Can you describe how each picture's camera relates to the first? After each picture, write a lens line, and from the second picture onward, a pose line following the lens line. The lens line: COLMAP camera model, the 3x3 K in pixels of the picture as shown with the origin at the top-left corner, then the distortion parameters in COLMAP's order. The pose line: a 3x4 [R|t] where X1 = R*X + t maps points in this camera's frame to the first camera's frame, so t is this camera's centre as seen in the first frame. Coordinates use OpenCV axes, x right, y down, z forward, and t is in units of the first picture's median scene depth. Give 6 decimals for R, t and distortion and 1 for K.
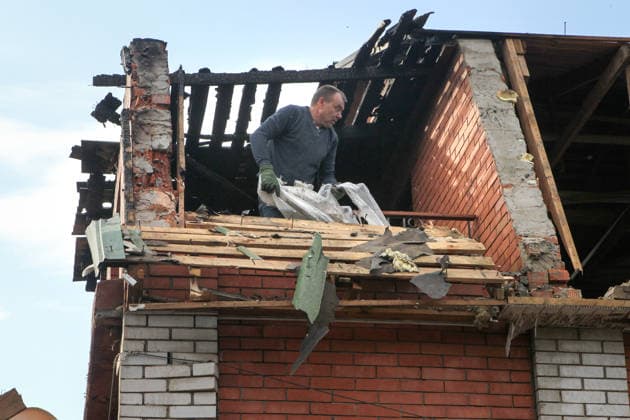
lens RADIAL K [[914.1, 0, 315.0], [0, 914.1, 210.0], [0, 0, 1]] dist [0.091735, -0.017847]
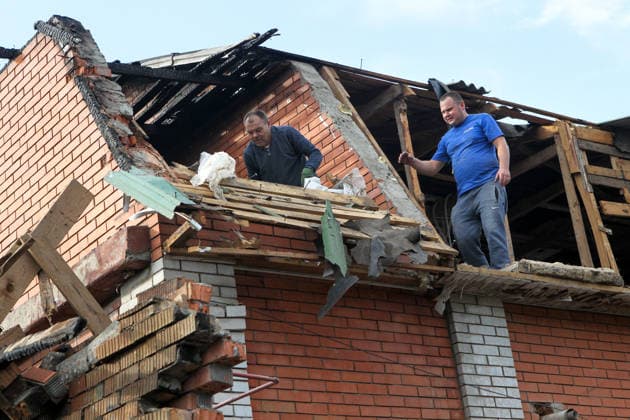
lens RADIAL K [[763.0, 0, 315.0], [0, 763.0, 210.0], [0, 0, 1]] dist [0.017453, 0.018020]
pose [[0.960608, 0.081584, 0.265663, -0.225086], [-0.084087, 0.996456, -0.001958, 0.035883], [-0.264881, -0.020458, 0.964064, 0.070676]]
